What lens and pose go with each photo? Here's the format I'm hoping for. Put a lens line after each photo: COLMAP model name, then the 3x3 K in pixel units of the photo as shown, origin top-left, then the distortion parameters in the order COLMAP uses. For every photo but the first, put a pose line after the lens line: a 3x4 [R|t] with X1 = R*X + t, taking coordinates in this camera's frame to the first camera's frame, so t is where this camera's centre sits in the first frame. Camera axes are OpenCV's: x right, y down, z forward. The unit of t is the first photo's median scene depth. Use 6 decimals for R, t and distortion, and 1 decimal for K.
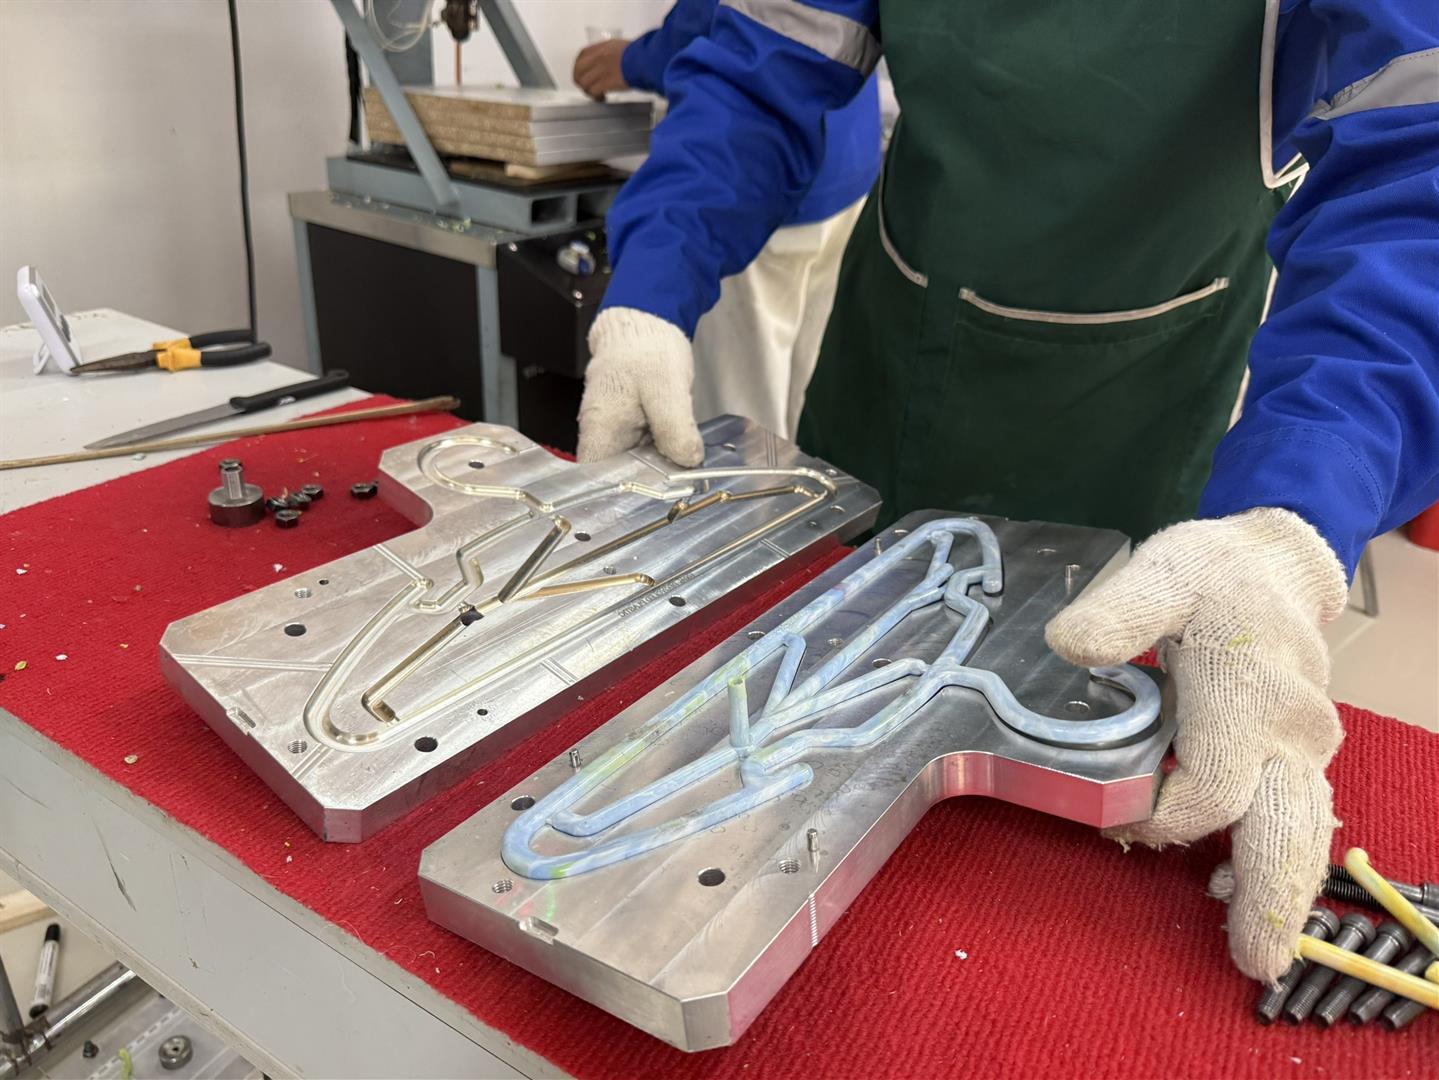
lens RADIAL K [[1114.5, 0, 719.5], [0, 1114.5, 540.0], [0, 0, 1]] dist [0.001135, 0.002468]
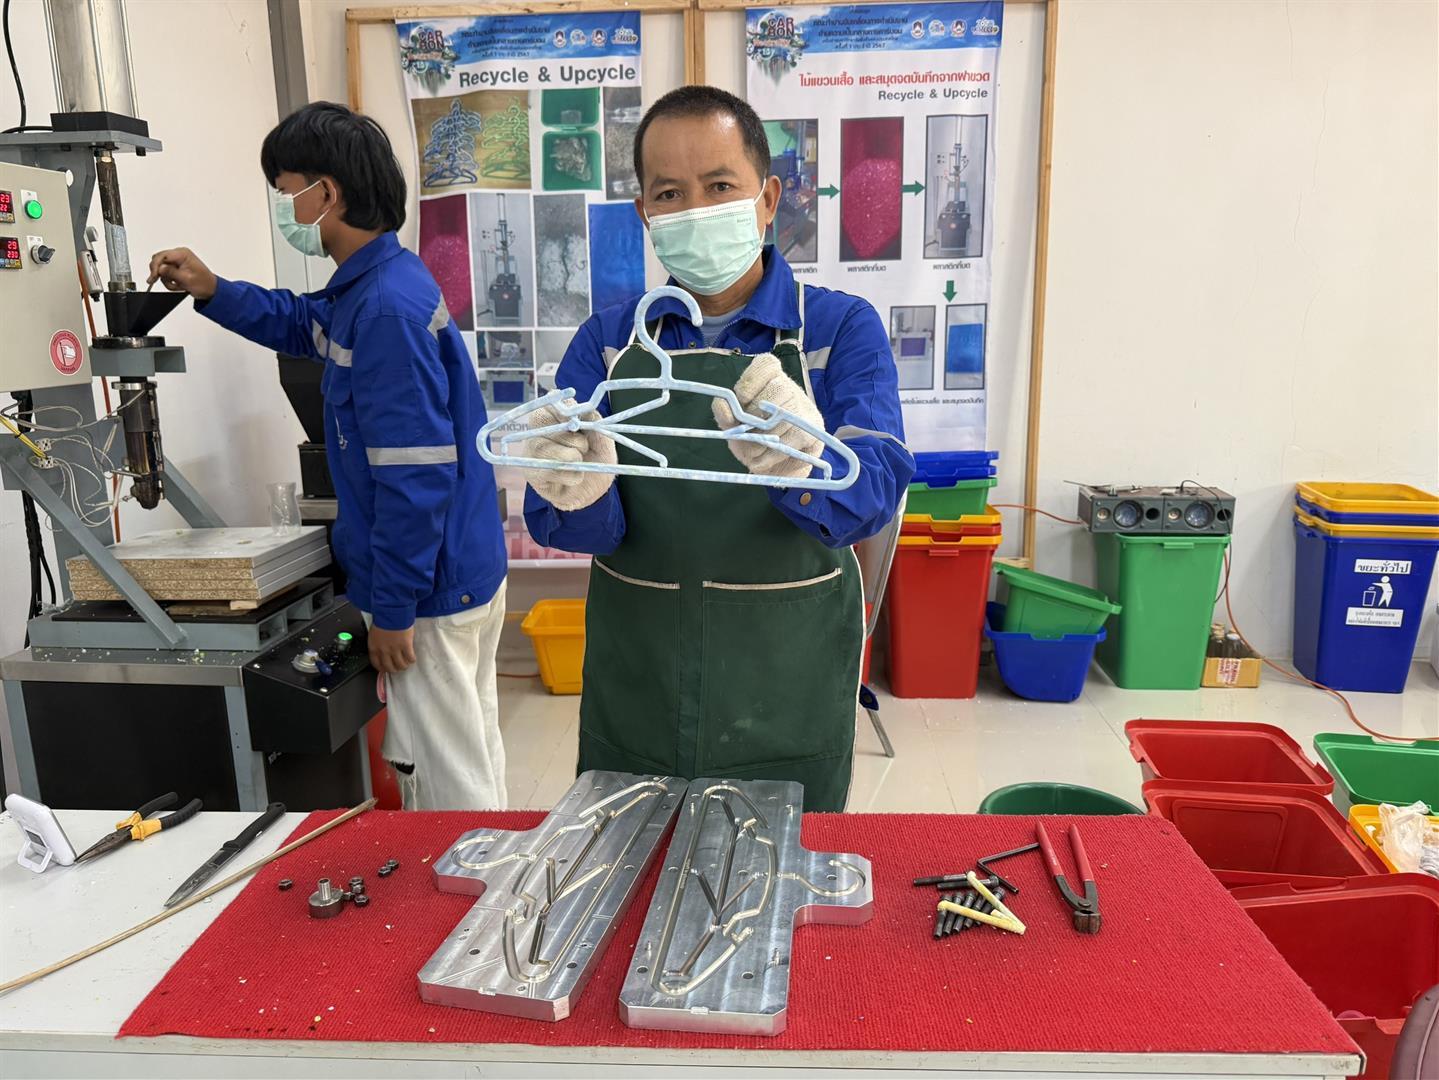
lens RADIAL K [[1114.5, 0, 719.5], [0, 1114.5, 540.0], [0, 0, 1]] dist [0.001135, 0.002468]
pose [[0.883985, -0.192610, 0.425995, -0.224537], [0.281772, 0.946597, -0.156711, -0.050730], [-0.373061, 0.258564, 0.891050, -0.343946]]
